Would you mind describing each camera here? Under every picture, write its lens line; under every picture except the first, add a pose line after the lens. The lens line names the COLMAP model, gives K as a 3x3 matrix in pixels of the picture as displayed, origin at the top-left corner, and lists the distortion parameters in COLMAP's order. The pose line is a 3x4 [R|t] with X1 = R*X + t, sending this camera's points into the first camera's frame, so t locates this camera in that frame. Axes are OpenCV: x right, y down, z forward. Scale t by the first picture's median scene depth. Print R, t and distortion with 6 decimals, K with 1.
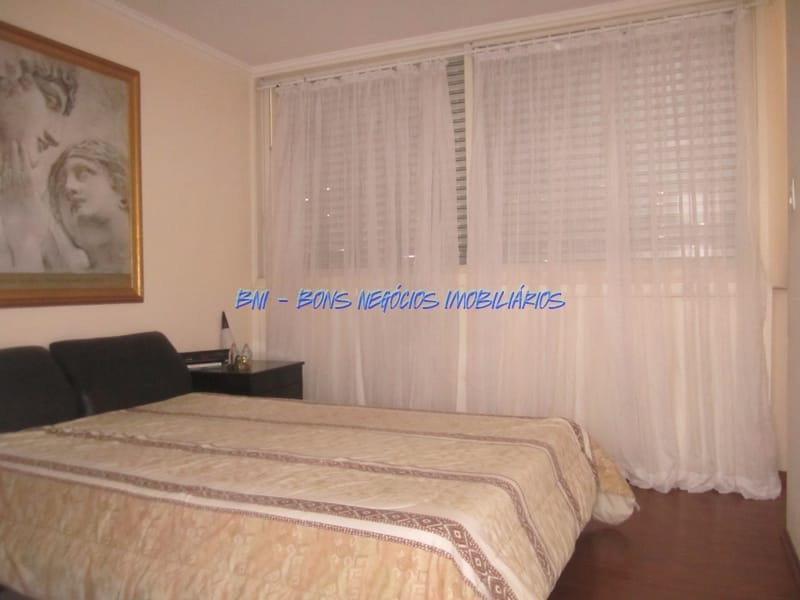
lens RADIAL K [[653.3, 0, 392.9], [0, 653.3, 299.6], [0, 0, 1]] dist [-0.066007, 0.014915]
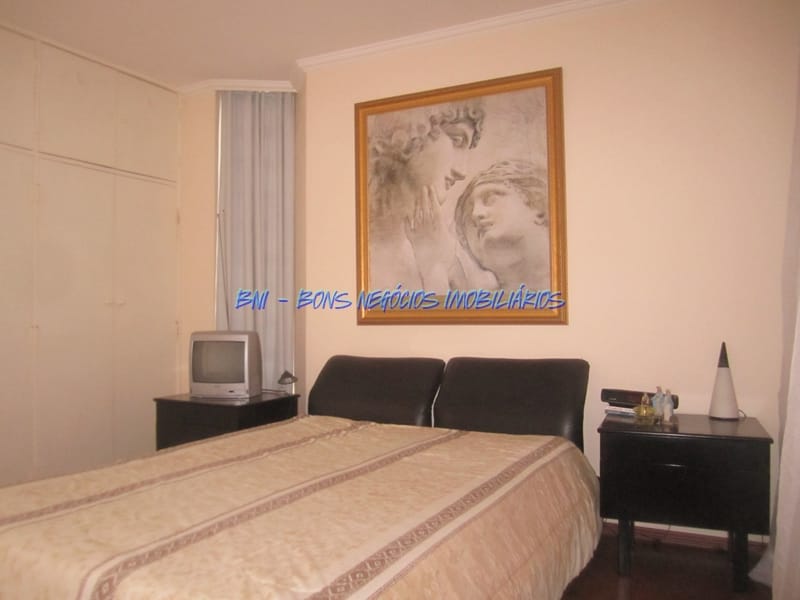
lens RADIAL K [[653.3, 0, 394.1], [0, 653.3, 300.6], [0, 0, 1]] dist [-0.066007, 0.014915]
pose [[-0.050914, -0.009794, -0.998655, 0.587318], [-0.014901, 0.999848, -0.009046, -0.019966], [0.998592, 0.014421, -0.051052, 0.932514]]
